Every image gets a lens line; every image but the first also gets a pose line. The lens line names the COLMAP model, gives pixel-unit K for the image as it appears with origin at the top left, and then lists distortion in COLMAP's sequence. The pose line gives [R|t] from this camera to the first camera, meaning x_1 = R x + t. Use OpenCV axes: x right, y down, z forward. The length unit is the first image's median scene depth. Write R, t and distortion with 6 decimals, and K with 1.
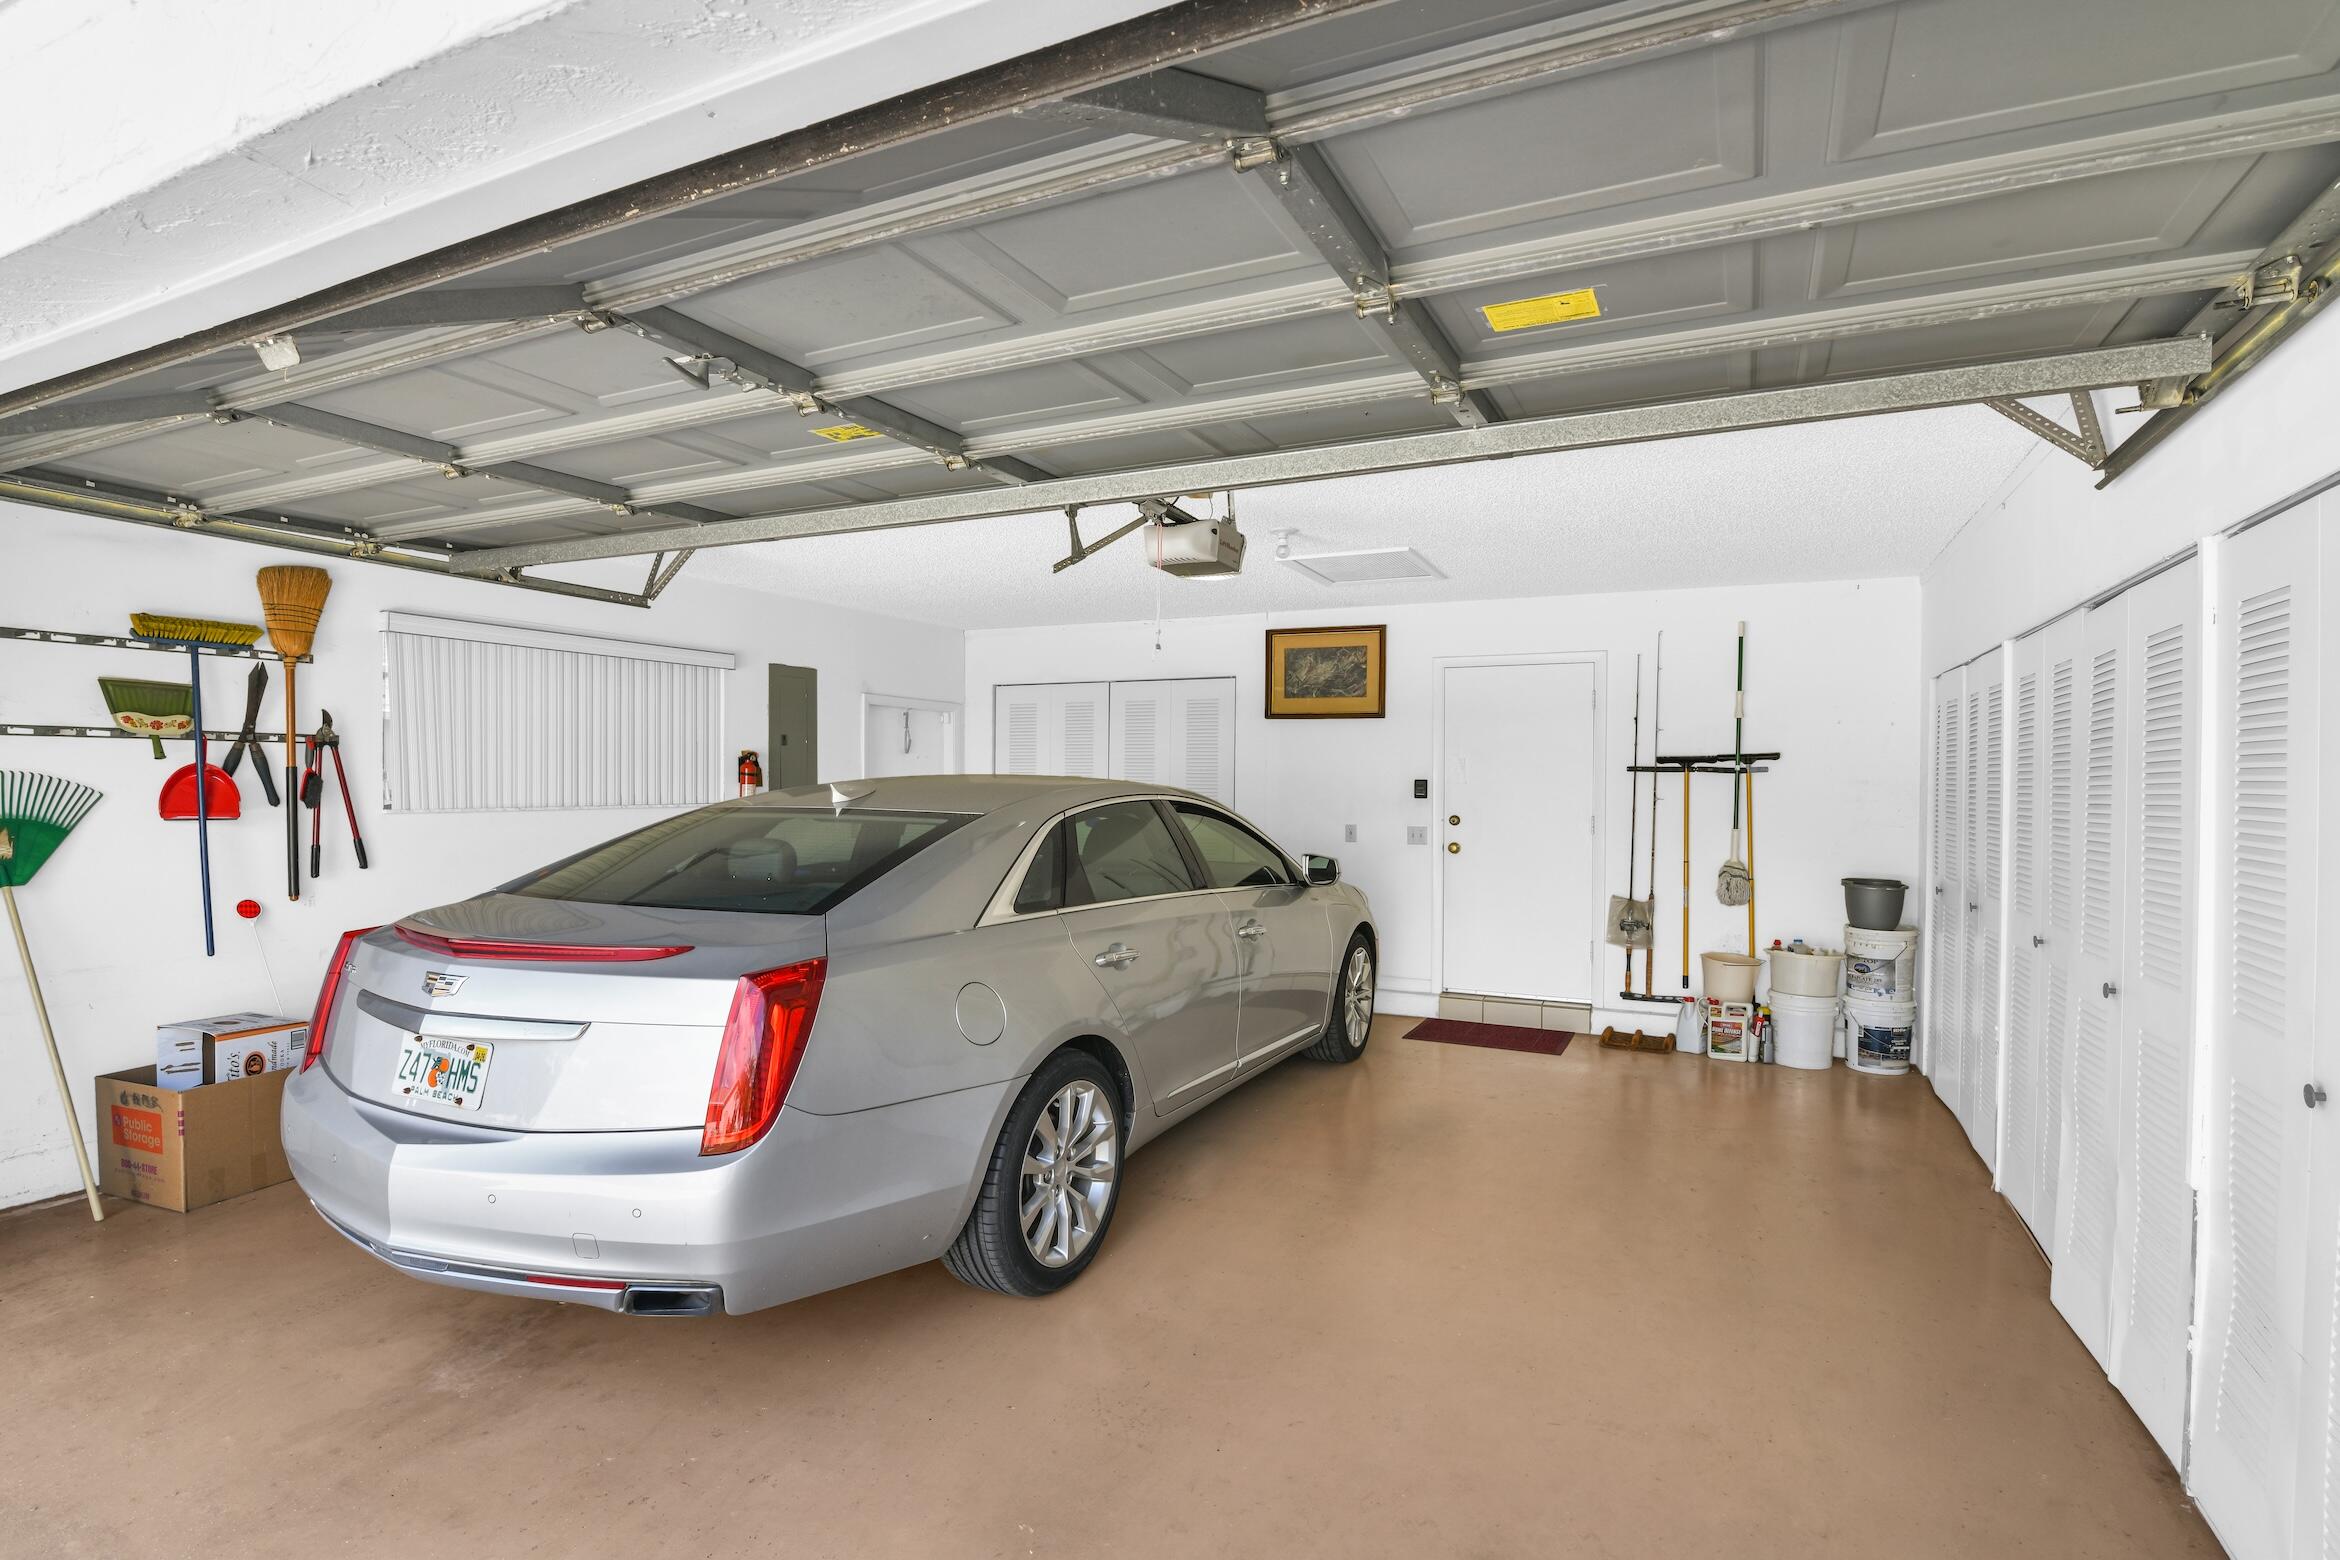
lens RADIAL K [[1108.8, 0, 1156.1], [0, 1108.8, 796.6], [0, 0, 1]] dist [-0.010012, -0.000682]
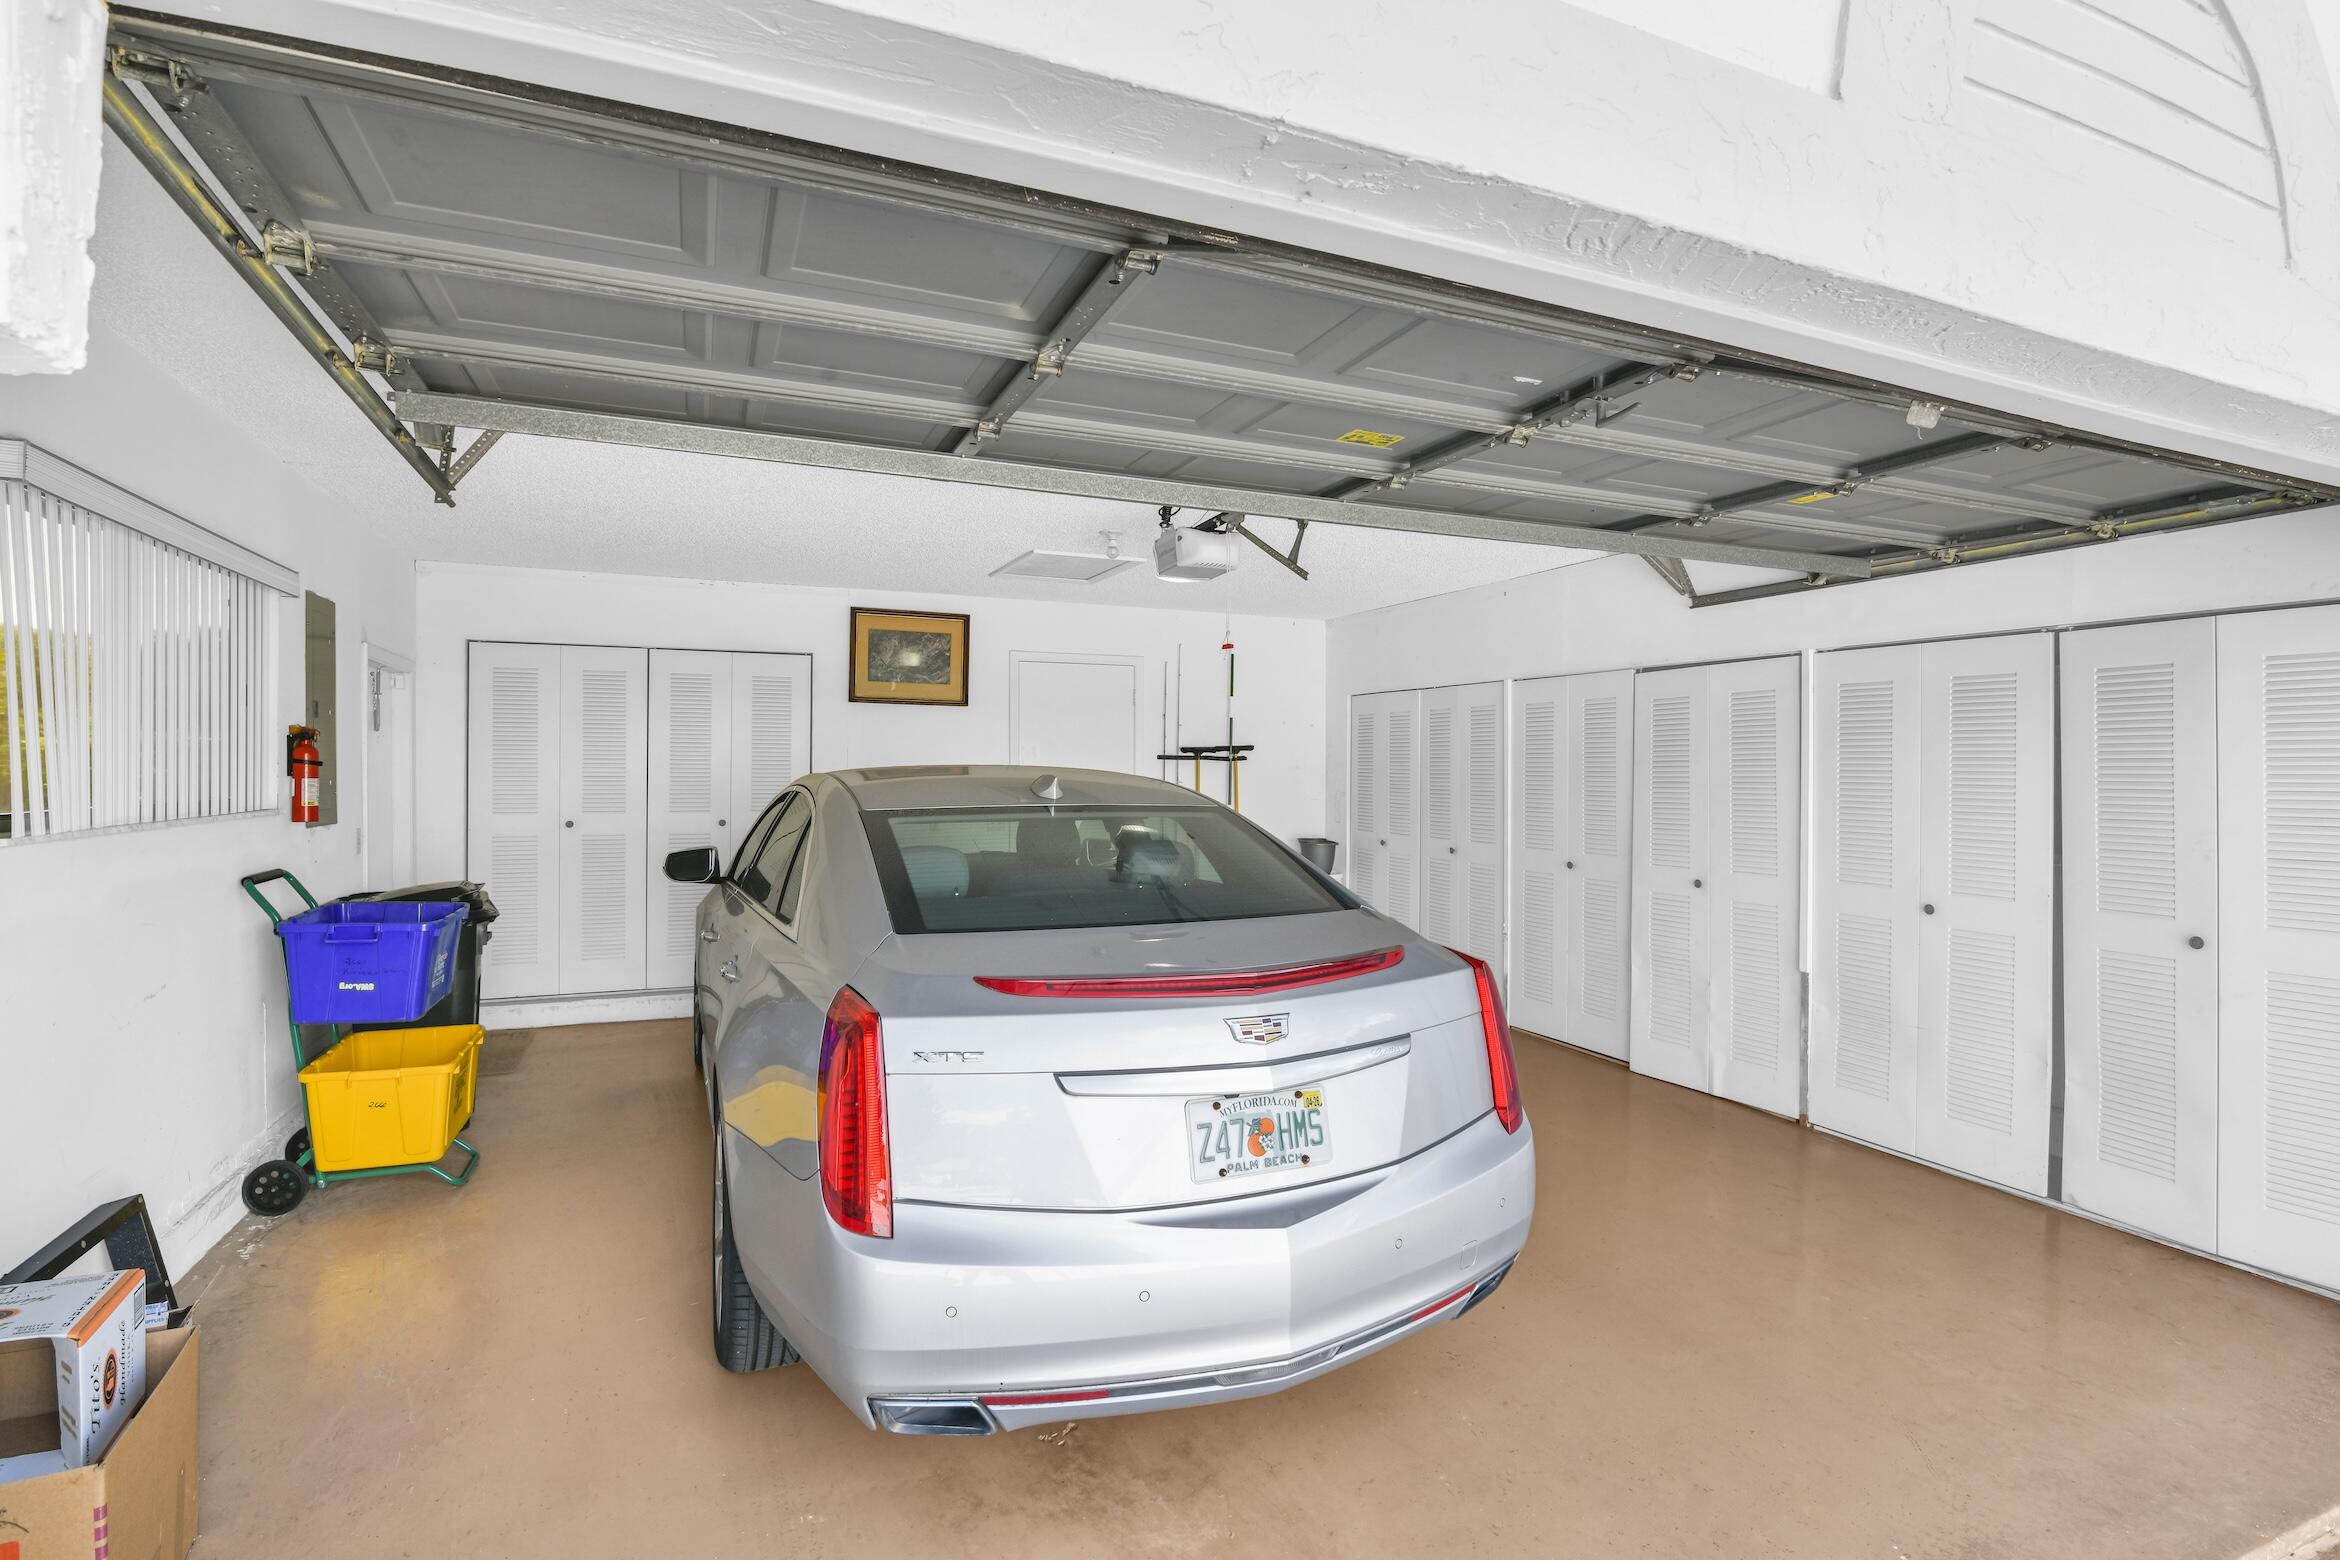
lens RADIAL K [[1138.8, 0, 1170.0], [0, 1138.8, 780.0], [0, 0, 1]] dist [-0.002431, -0.000751]
pose [[0.657617, -0.012226, 0.753253, -0.507487], [0.011805, 0.999913, 0.005924, -0.007806], [-0.753260, 0.004996, 0.657704, 0.188868]]
